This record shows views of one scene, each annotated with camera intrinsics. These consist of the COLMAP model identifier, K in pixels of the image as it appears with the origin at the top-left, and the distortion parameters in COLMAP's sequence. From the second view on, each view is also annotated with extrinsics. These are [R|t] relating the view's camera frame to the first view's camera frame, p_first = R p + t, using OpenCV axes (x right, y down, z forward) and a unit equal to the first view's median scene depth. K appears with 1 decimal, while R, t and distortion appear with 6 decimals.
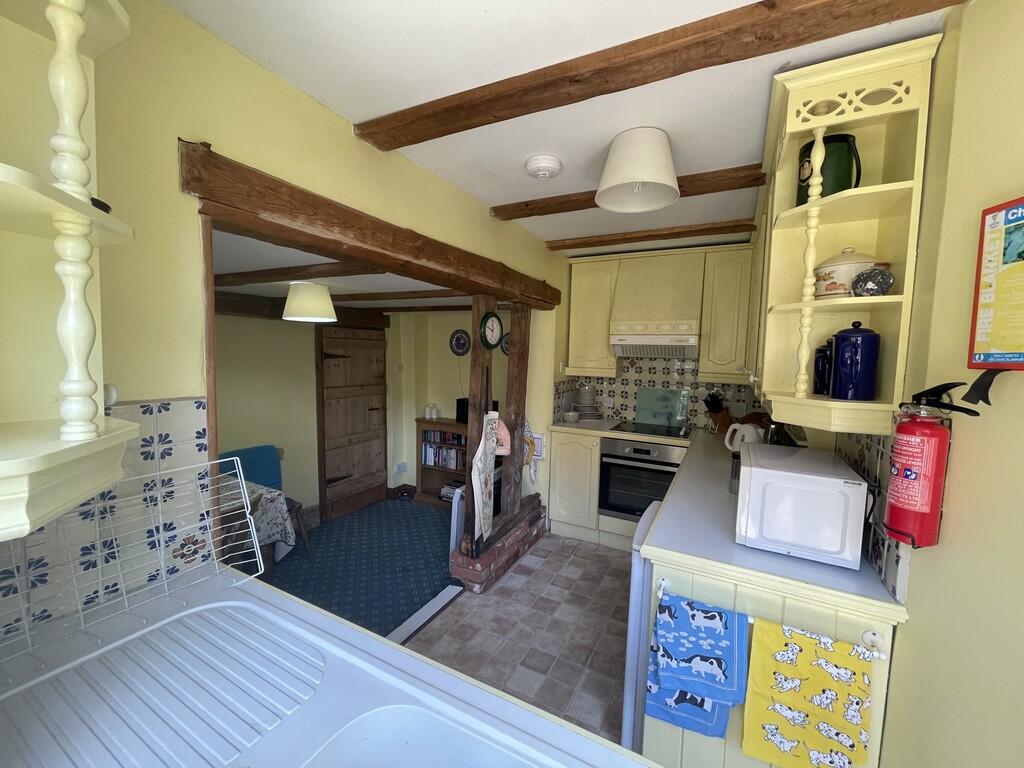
lens RADIAL K [[416.9, 0, 507.3], [0, 416.9, 382.2], [0, 0, 1]] dist [0.000664, 0.000063]
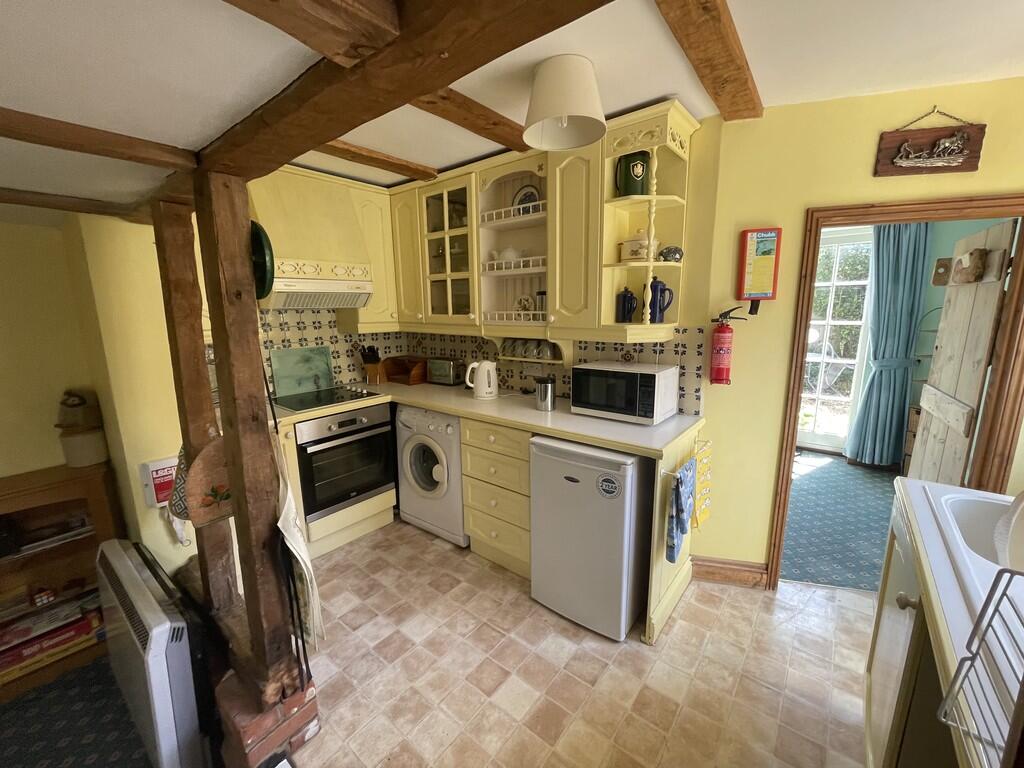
lens RADIAL K [[416.9, 0, 507.3], [0, 416.9, 387.4], [0, 0, 1]] dist [0.000664, 0.000063]
pose [[0.180601, -0.213916, 0.960012, -0.478774], [0.091346, 0.975491, 0.200181, -0.048468], [-0.979306, 0.051540, 0.195715, 0.616135]]
